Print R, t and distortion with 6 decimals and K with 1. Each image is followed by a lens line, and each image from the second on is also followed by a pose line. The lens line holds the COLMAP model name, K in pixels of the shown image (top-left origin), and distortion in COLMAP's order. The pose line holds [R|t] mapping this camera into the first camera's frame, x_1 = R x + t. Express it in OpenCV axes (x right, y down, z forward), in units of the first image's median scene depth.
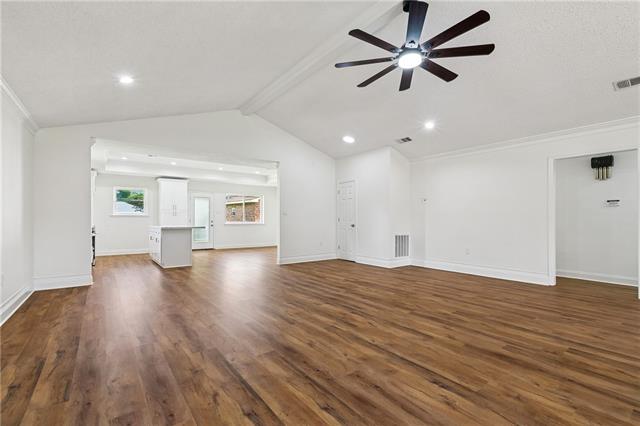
lens RADIAL K [[290.9, 0, 324.9], [0, 290.9, 219.7], [0, 0, 1]] dist [0.005198, -0.000057]
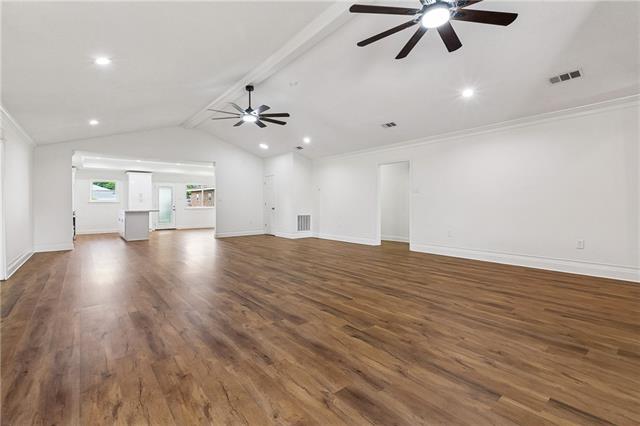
lens RADIAL K [[290.9, 0, 314.1], [0, 290.9, 199.2], [0, 0, 1]] dist [0.005198, -0.000057]
pose [[0.999731, -0.006377, 0.022315, 0.227721], [0.006803, 0.999795, -0.019089, 0.003595], [-0.022189, 0.019235, 0.999569, -0.297332]]
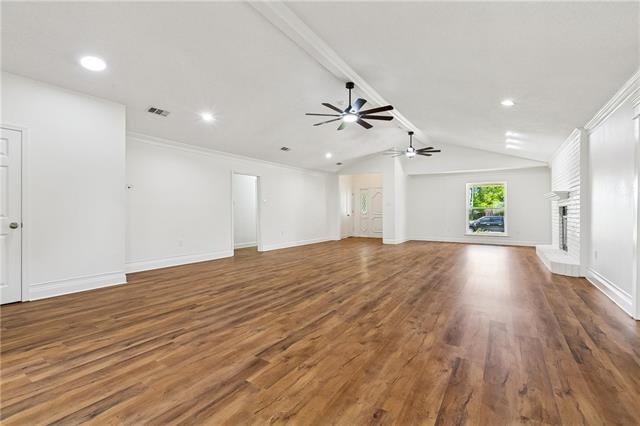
lens RADIAL K [[290.9, 0, 317.1], [0, 290.9, 208.6], [0, 0, 1]] dist [0.005198, -0.000057]
pose [[-0.333626, 0.010984, 0.942642, -3.108808], [-0.000390, 0.999930, -0.011789, 0.004113], [-0.942706, -0.004301, -0.333598, 4.410627]]
